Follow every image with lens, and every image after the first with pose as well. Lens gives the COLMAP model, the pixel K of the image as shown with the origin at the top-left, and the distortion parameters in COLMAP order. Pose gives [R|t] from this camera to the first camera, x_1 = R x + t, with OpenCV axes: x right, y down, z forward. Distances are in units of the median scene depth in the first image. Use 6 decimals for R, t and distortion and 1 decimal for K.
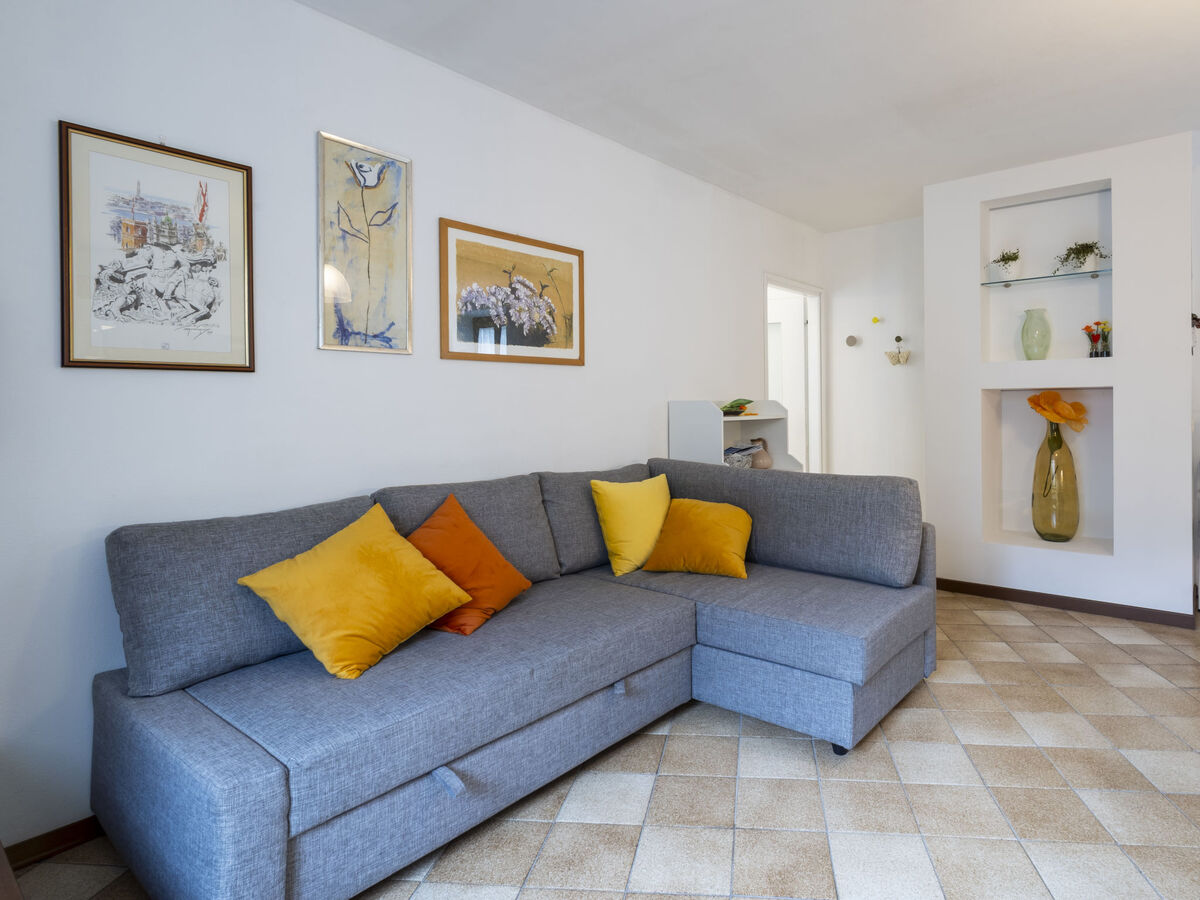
lens RADIAL K [[667.7, 0, 686.5], [0, 667.7, 407.4], [0, 0, 1]] dist [0.002807, 0.003216]
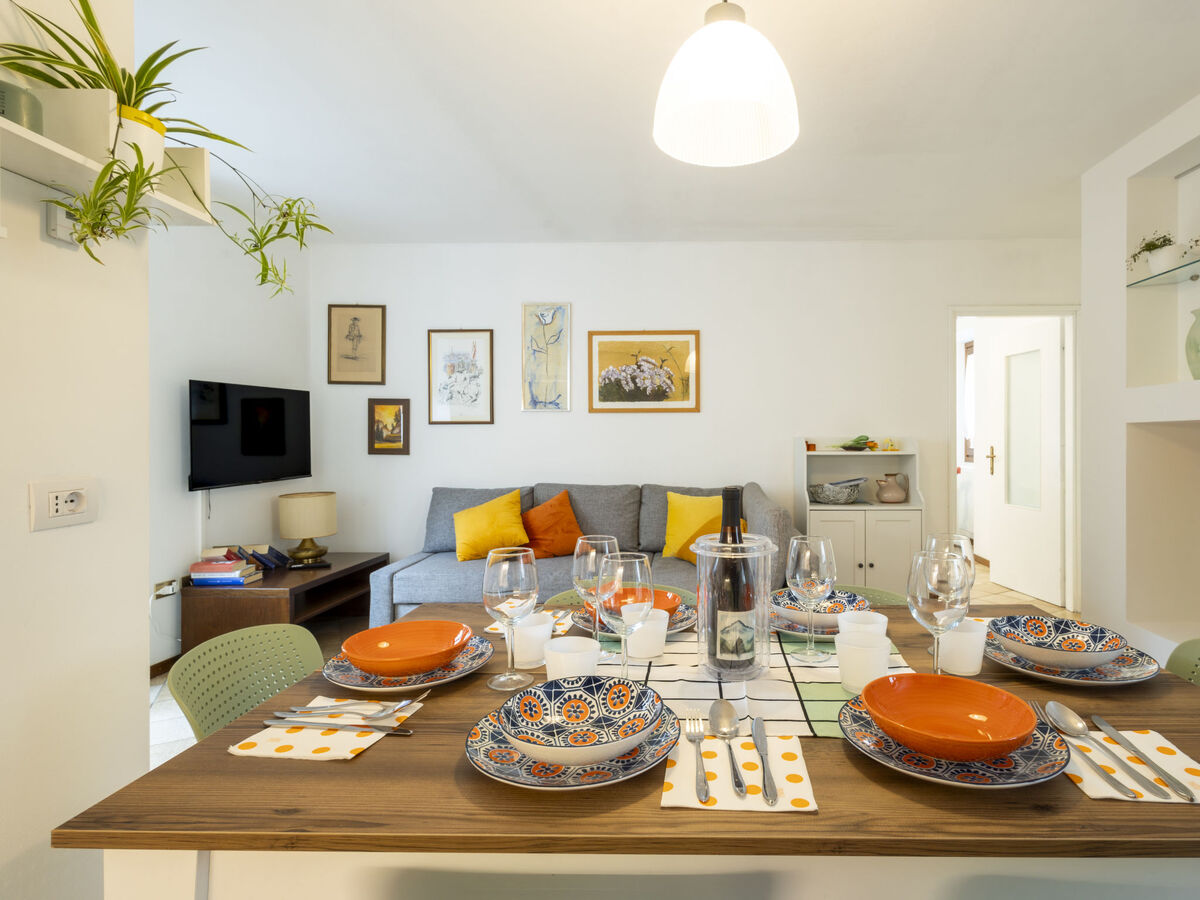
lens RADIAL K [[624.4, 0, 689.6], [0, 624.4, 450.7], [0, 0, 1]] dist [0.008727, -0.004722]
pose [[0.590133, 0.020768, -0.807039, 1.002199], [-0.007428, 0.999766, 0.020296, -0.008949], [0.807272, -0.005982, 0.590149, 0.234251]]
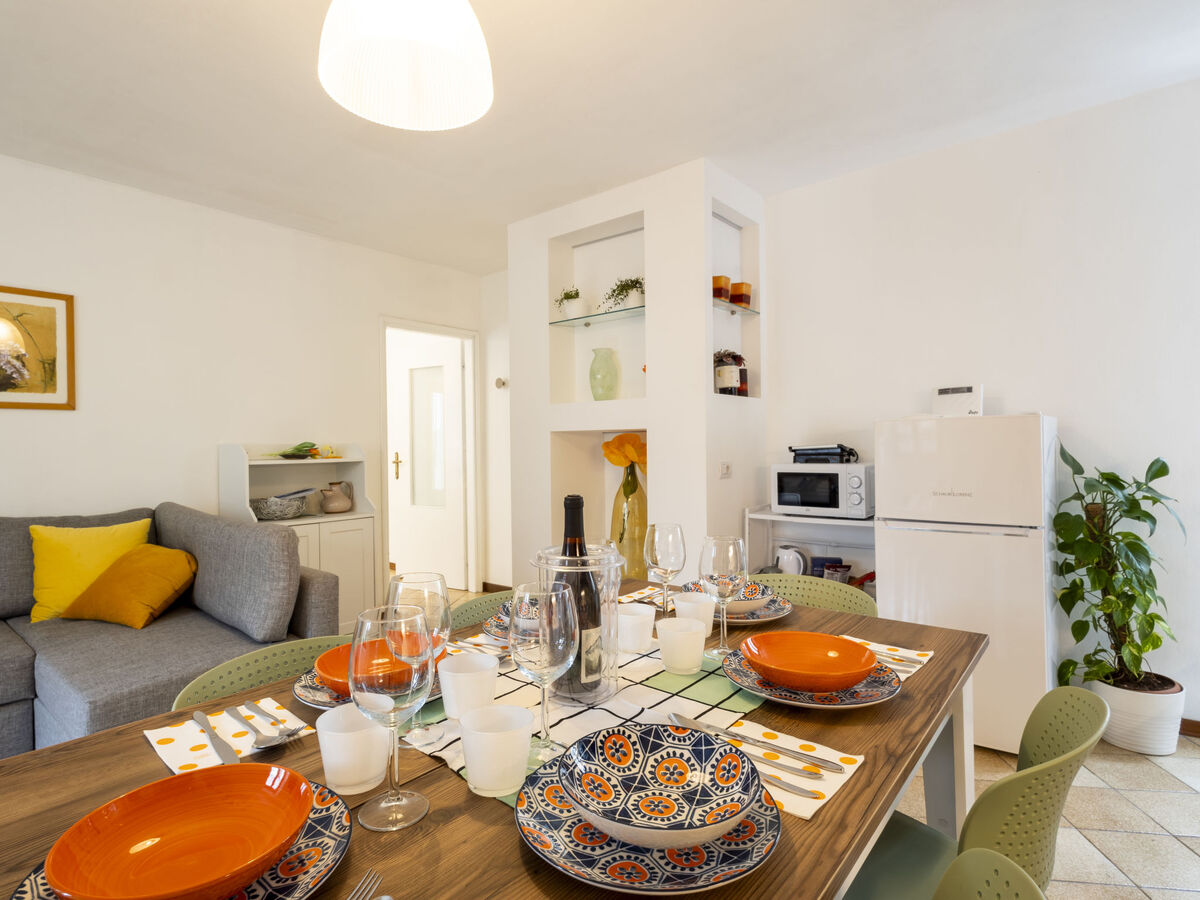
lens RADIAL K [[624.4, 0, 567.5], [0, 624.4, 452.4], [0, 0, 1]] dist [0.008727, -0.004722]
pose [[0.997416, -0.000923, -0.071838, 0.730754], [0.001553, 0.999961, 0.008710, -0.006529], [0.071827, -0.008799, 0.997378, 0.127577]]
